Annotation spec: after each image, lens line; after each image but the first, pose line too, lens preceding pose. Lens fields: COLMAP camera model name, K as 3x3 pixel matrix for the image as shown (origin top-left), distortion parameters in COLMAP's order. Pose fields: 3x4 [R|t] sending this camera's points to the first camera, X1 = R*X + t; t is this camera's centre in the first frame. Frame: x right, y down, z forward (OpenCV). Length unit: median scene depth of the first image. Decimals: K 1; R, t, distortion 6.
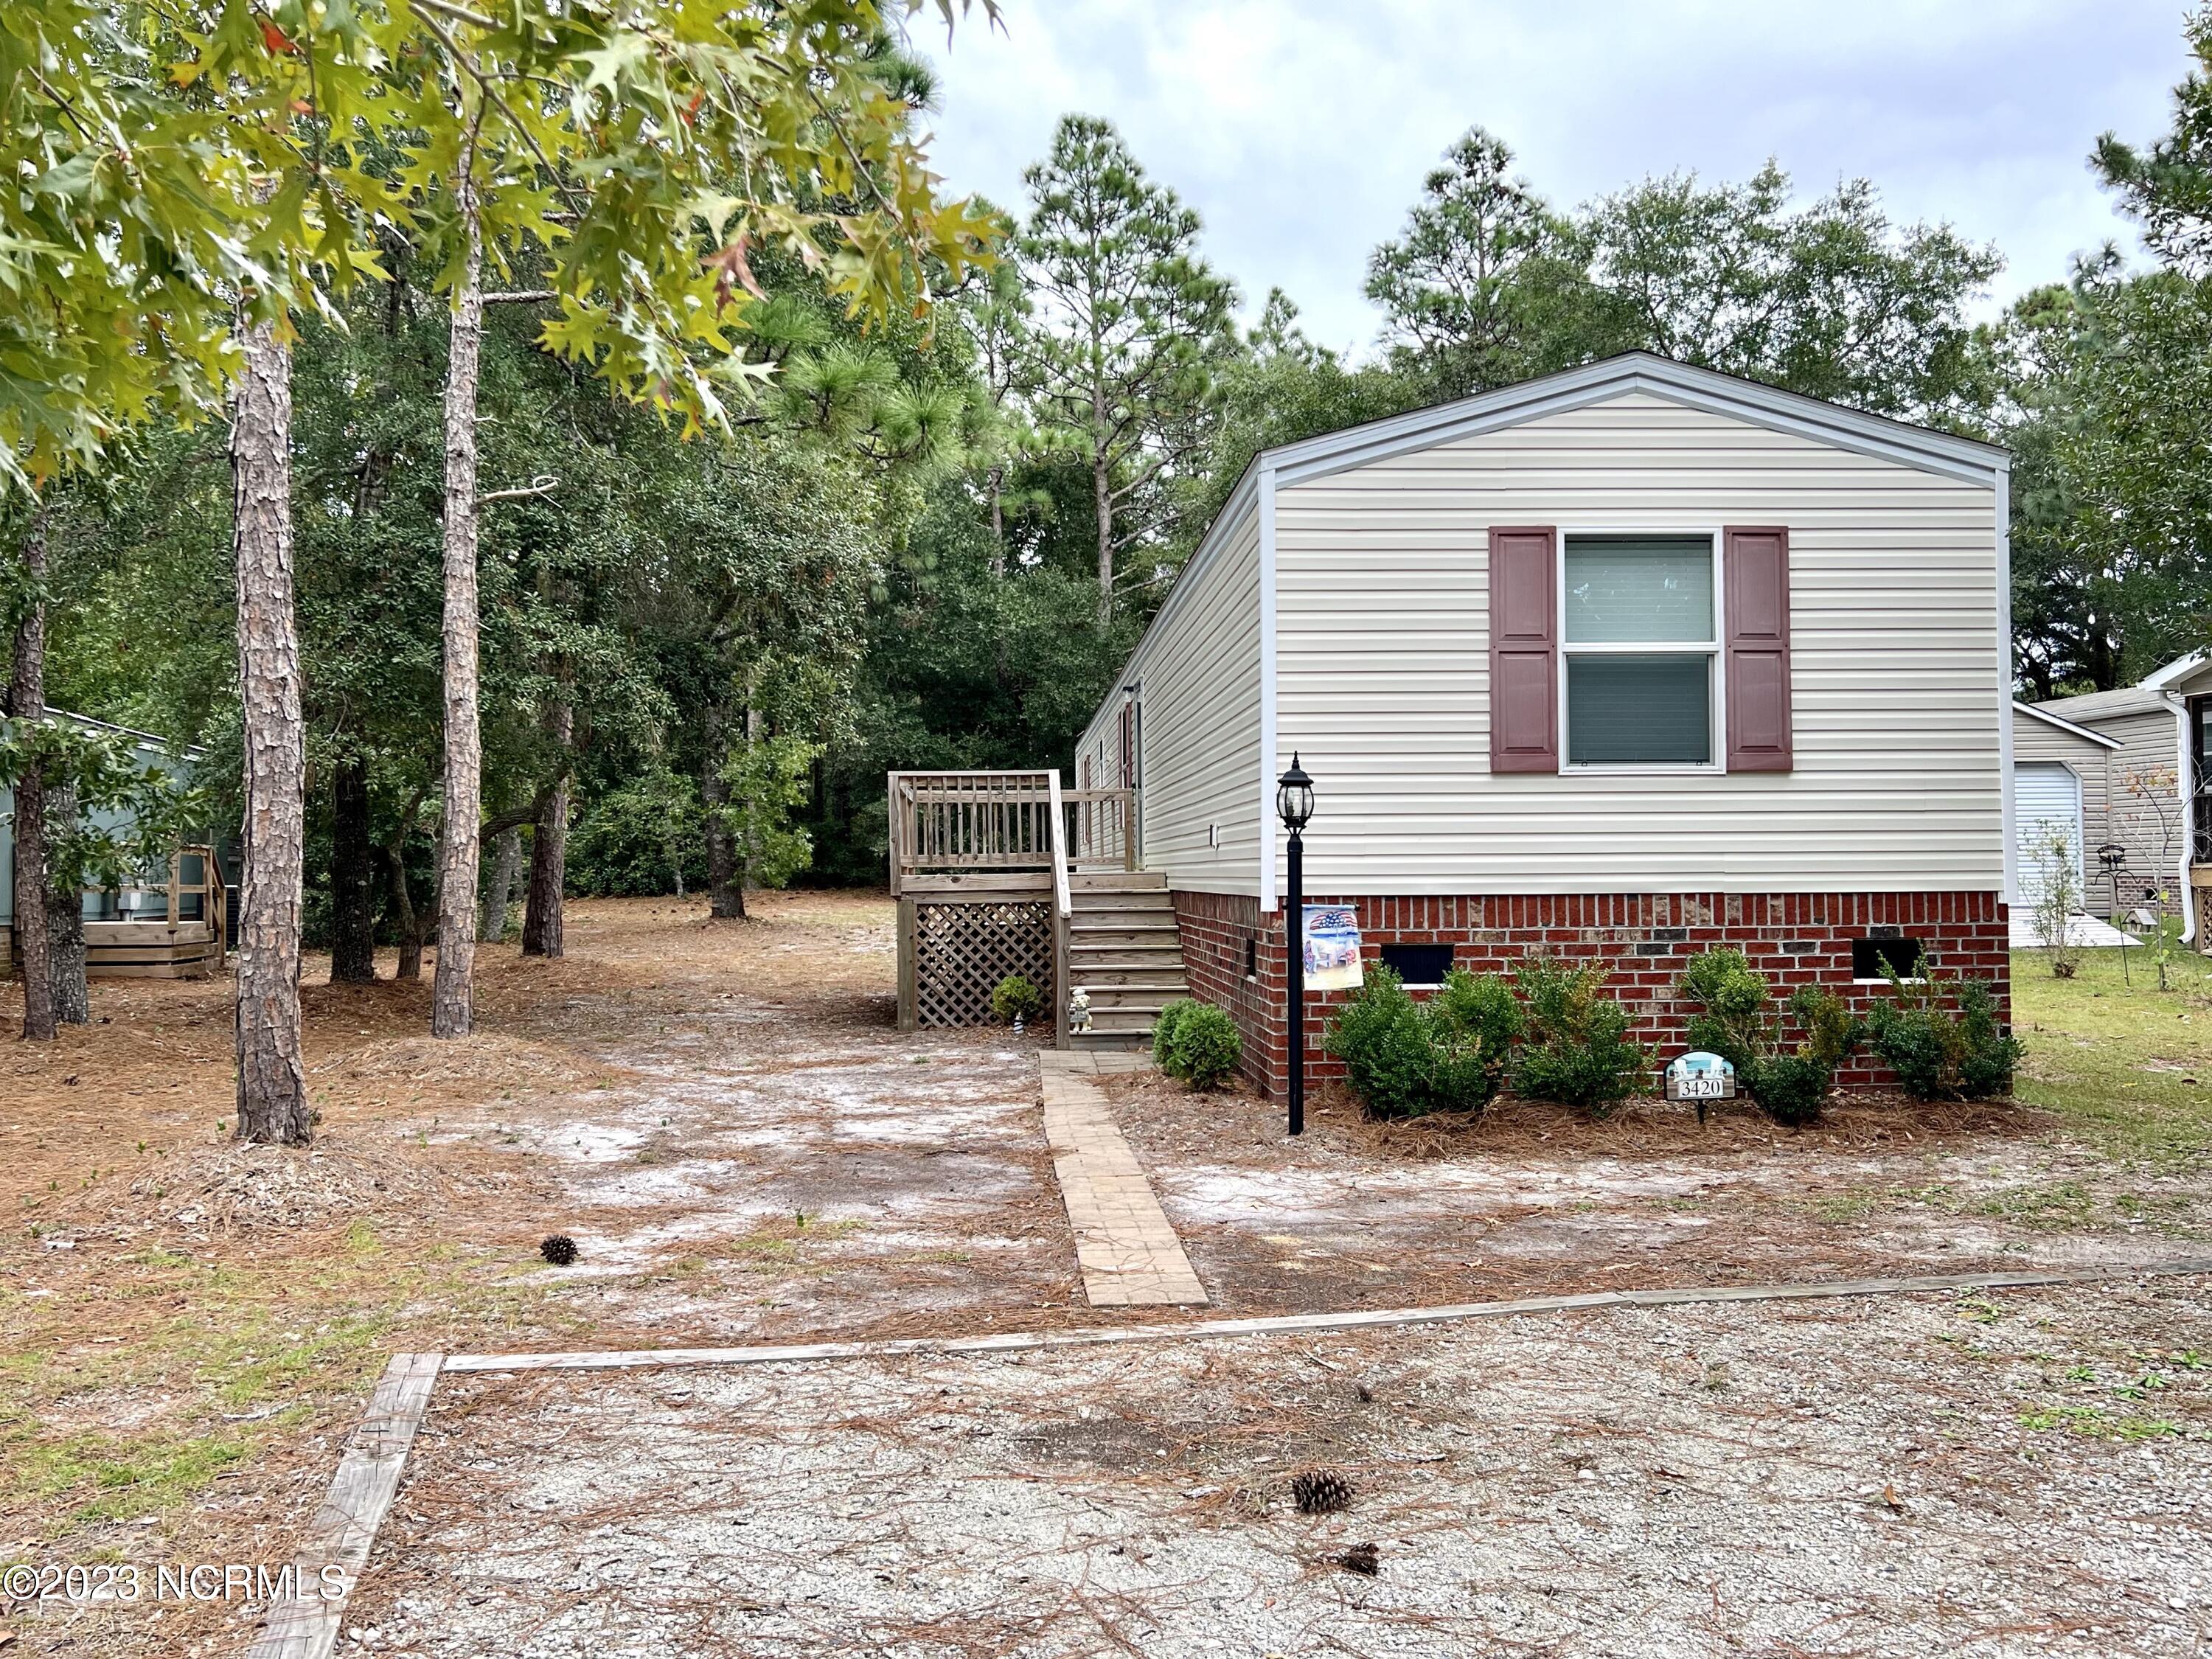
lens RADIAL K [[1929.2, 0, 1107.5], [0, 1929.2, 828.1], [0, 0, 1]] dist [0.069308, -0.019806]
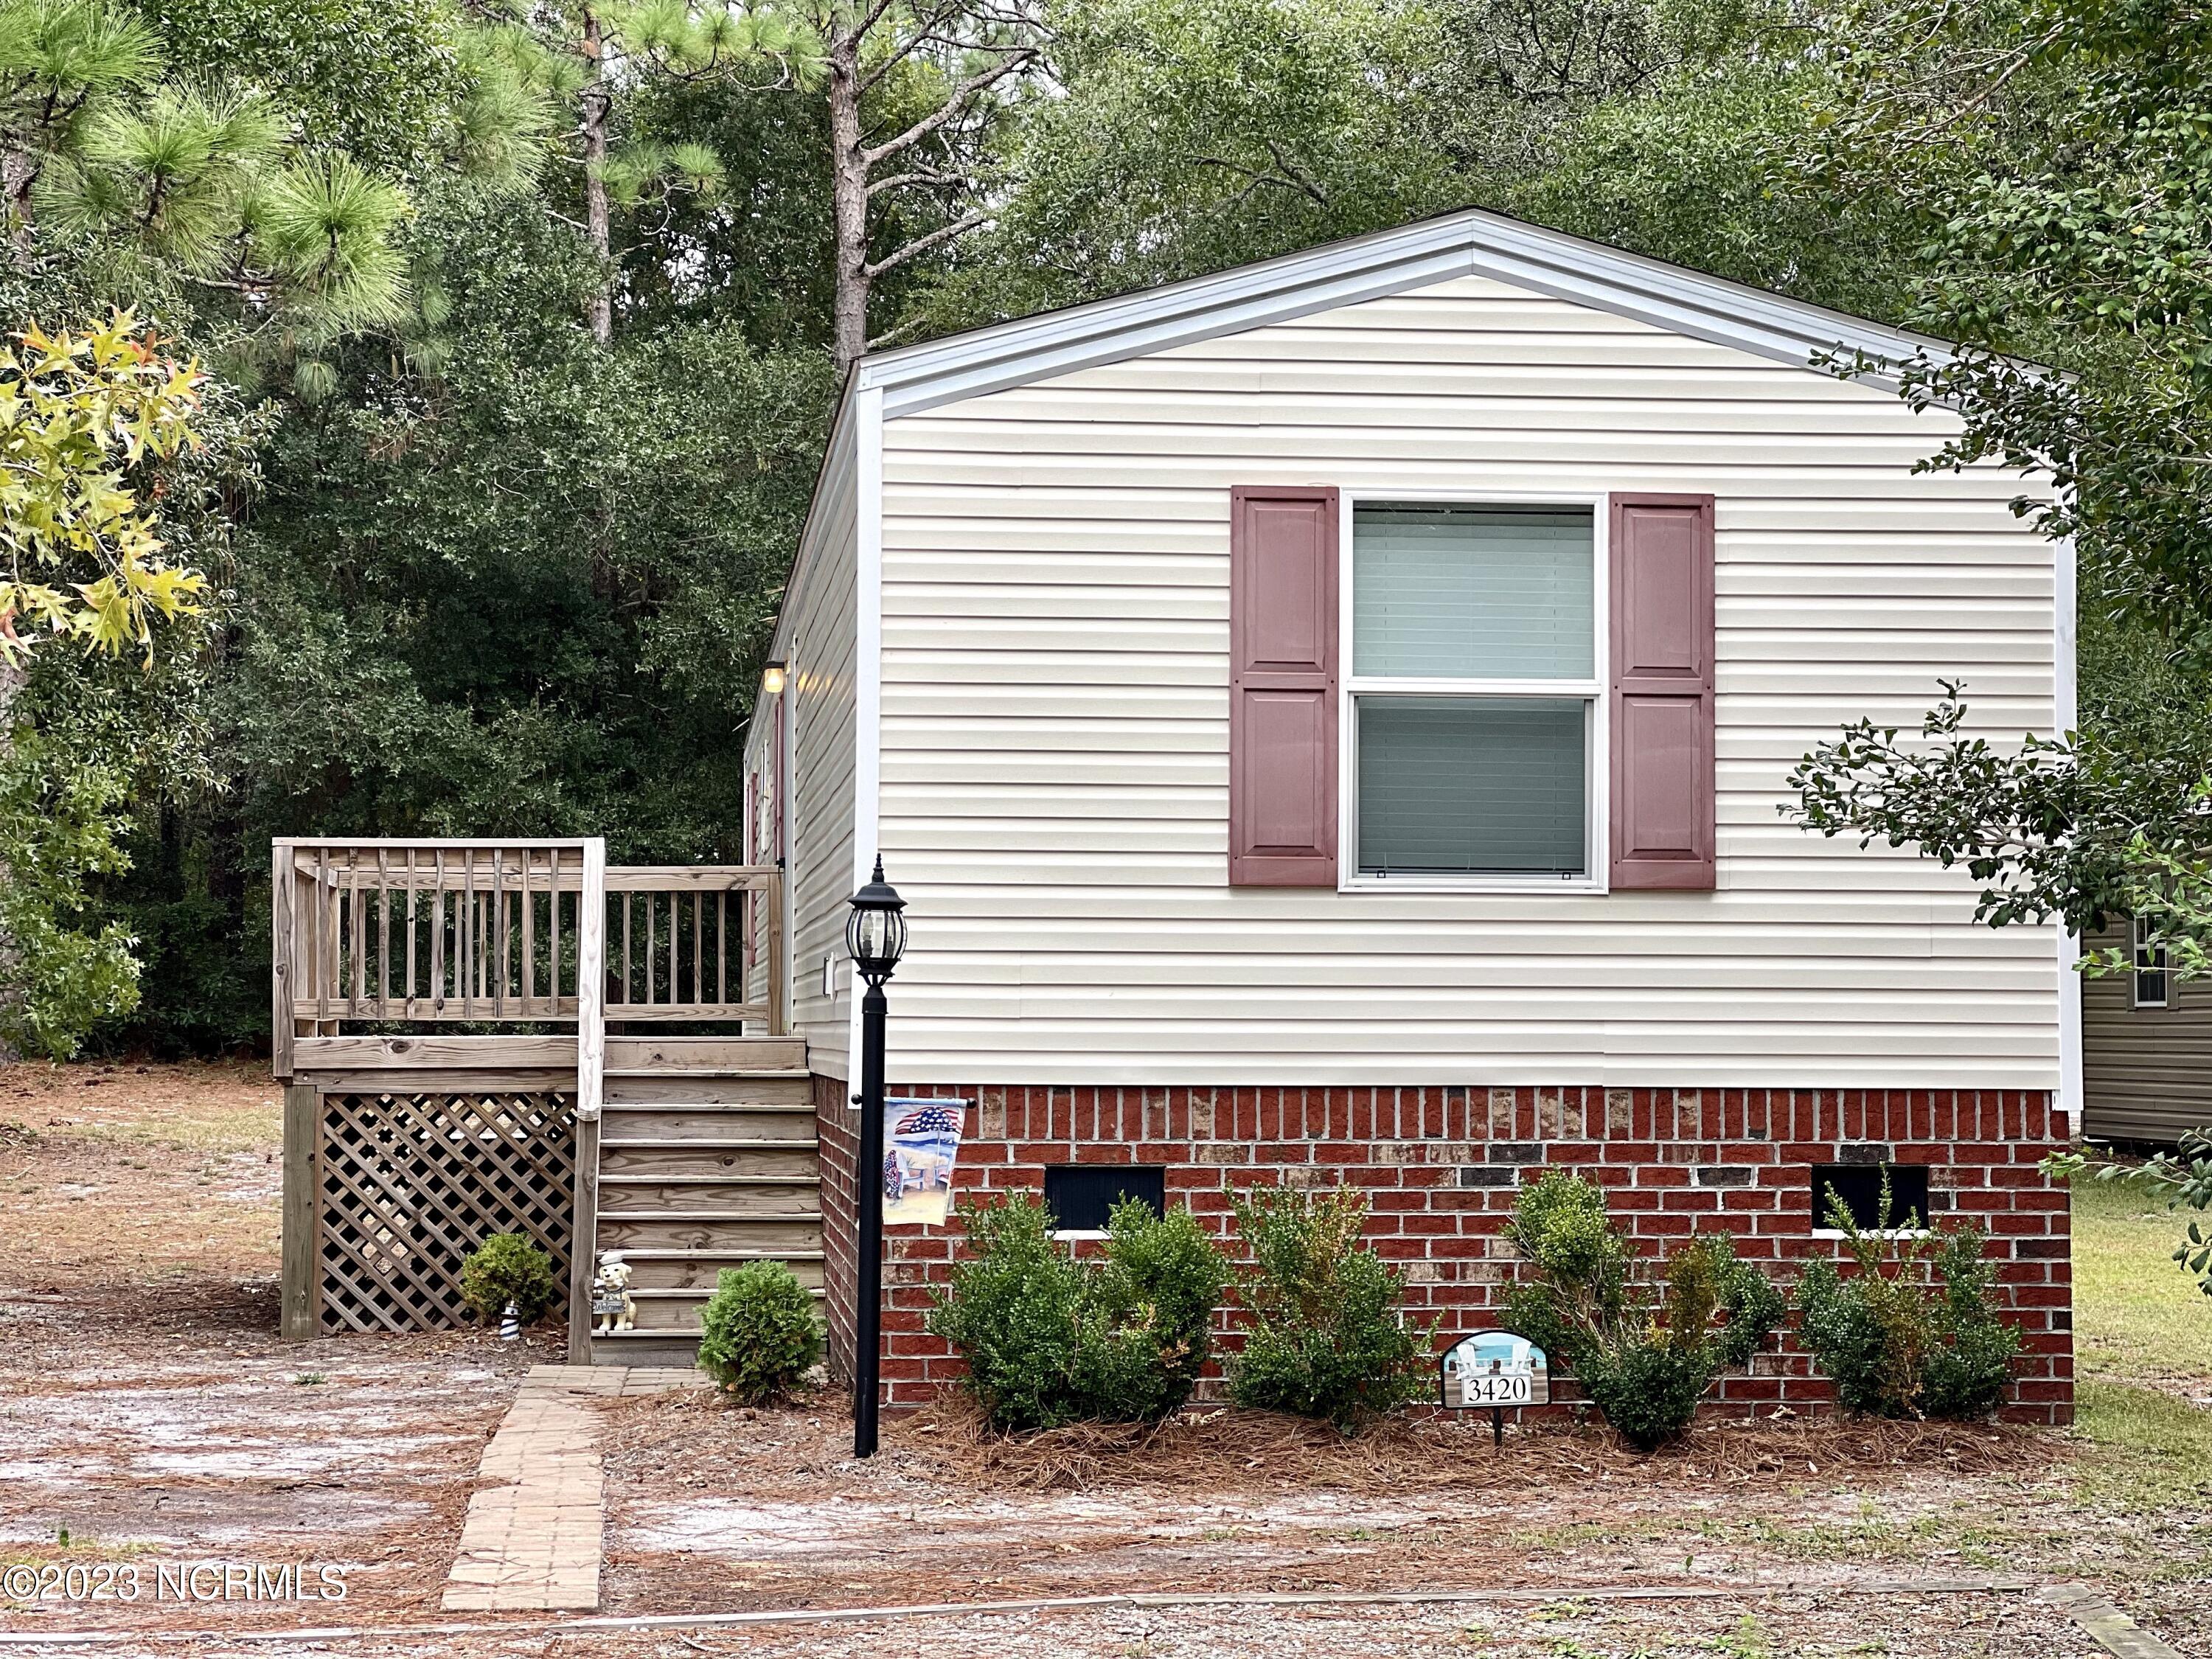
lens RADIAL K [[4971.2, 0, 1136.8], [0, 4971.2, 786.6], [0, 0, 1]] dist [0.144979, 0.000000]
pose [[0.999069, 0.015062, 0.040425, 0.103827], [-0.014022, 0.999566, -0.025891, -0.018639], [-0.040797, 0.025300, 0.998847, -0.571261]]
